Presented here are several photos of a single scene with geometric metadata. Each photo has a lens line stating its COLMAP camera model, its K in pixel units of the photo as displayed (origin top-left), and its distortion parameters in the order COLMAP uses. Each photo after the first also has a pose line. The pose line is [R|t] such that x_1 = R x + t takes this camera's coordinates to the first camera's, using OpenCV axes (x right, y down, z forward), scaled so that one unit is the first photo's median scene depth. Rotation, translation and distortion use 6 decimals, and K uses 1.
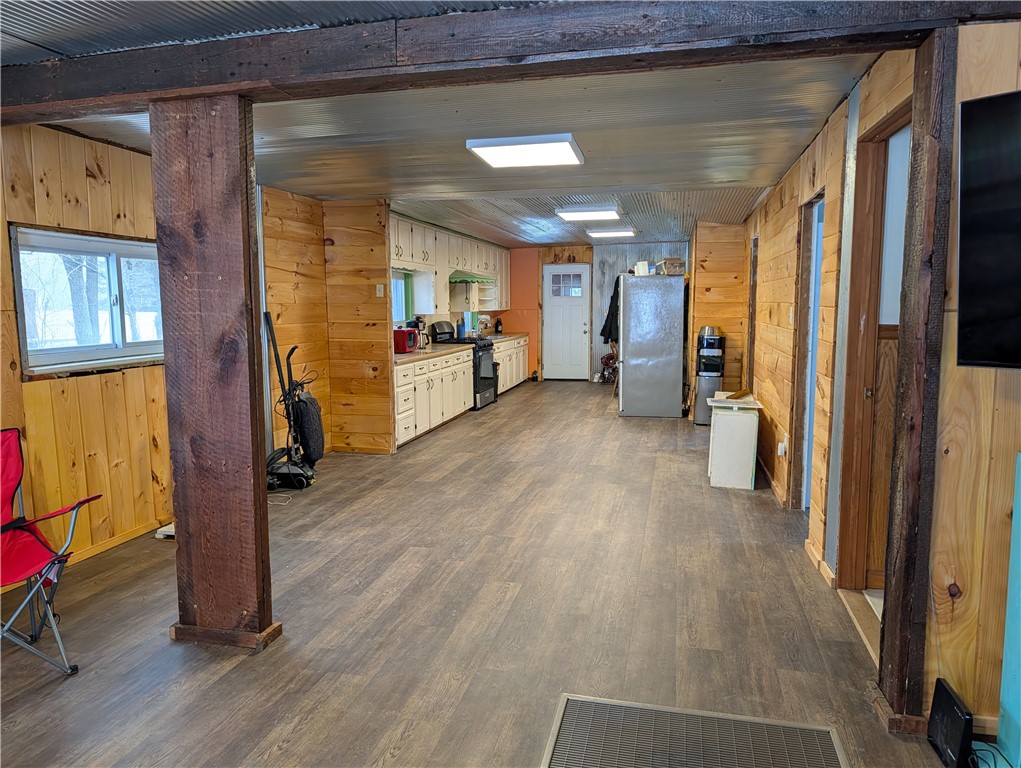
lens RADIAL K [[723.3, 0, 490.3], [0, 723.3, 383.0], [0, 0, 1]] dist [0.095579, -0.270813]
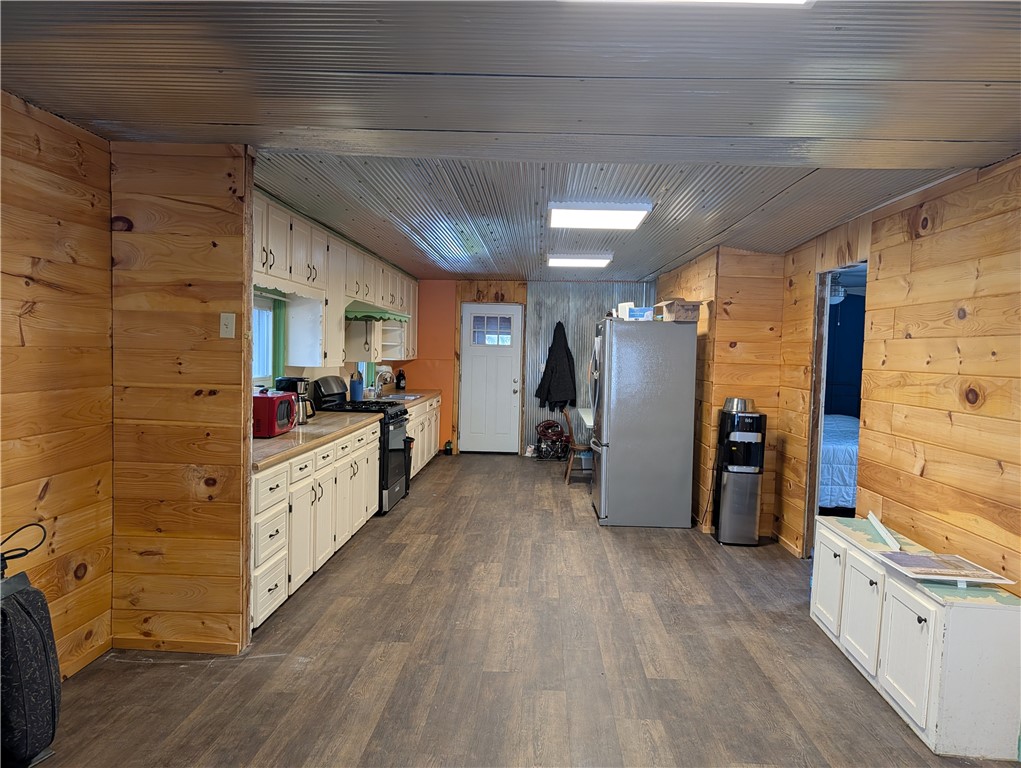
lens RADIAL K [[730.6, 0, 524.1], [0, 730.6, 378.7], [0, 0, 1]] dist [0.030747, -0.044733]
pose [[0.974357, 0.024724, 0.223644, -0.045046], [-0.009413, 0.997554, -0.069269, -0.040065], [-0.224810, 0.065387, 0.972206, 0.322010]]
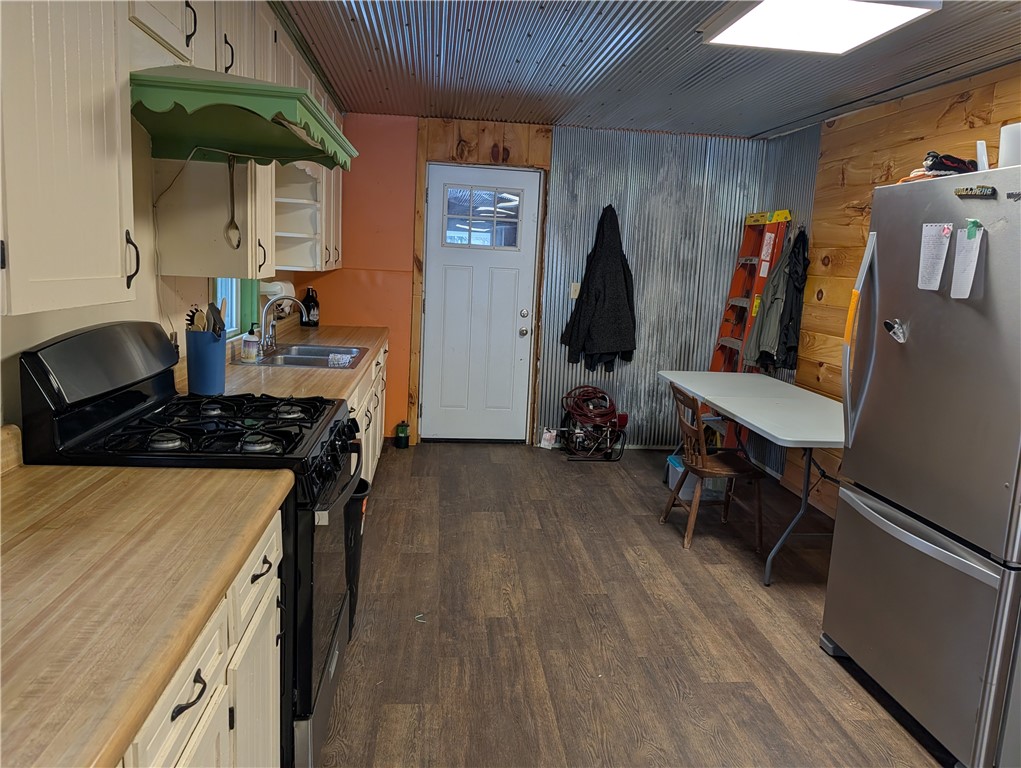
lens RADIAL K [[730.6, 0, 524.1], [0, 730.6, 378.7], [0, 0, 1]] dist [0.030747, -0.044733]
pose [[0.931046, 0.000898, 0.364900, -0.034017], [-0.021380, 0.998413, 0.052095, -0.087164], [-0.364274, -0.056304, 0.929588, 0.796505]]
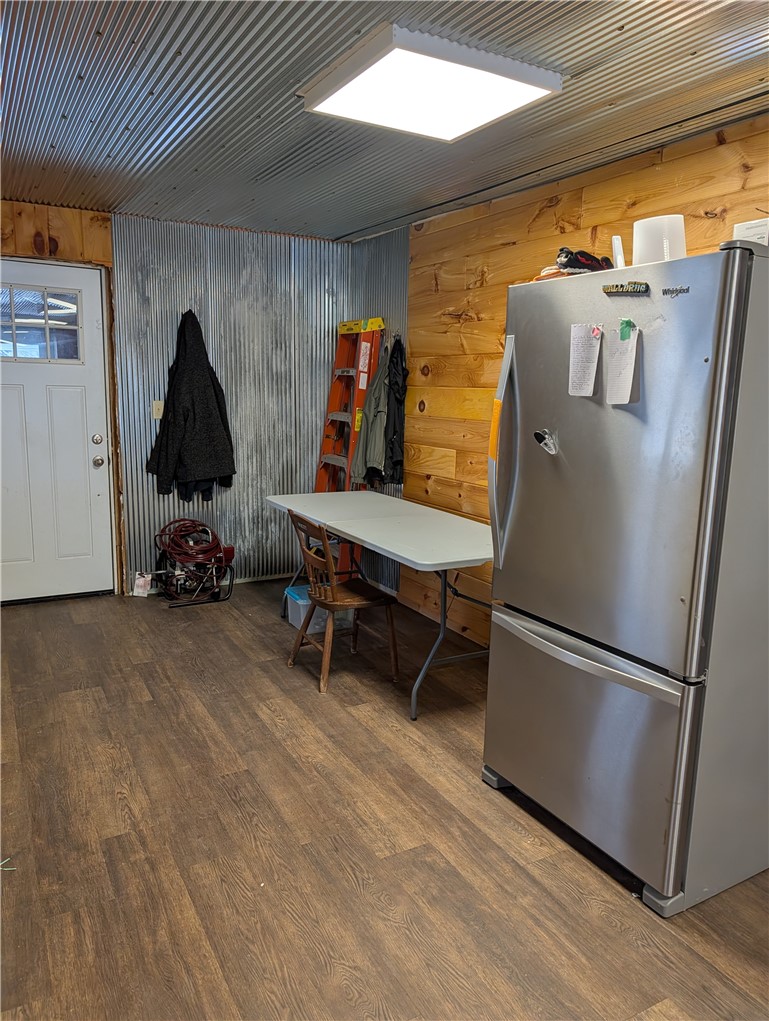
lens RADIAL K [[730.6, 0, 382.8], [0, 730.6, 525.2], [0, 0, 1]] dist [0.030747, -0.044733]
pose [[0.724950, -0.096938, 0.681946, -0.022878], [0.041531, 0.994398, 0.097203, -0.091684], [-0.687548, -0.042145, 0.724915, 0.851215]]
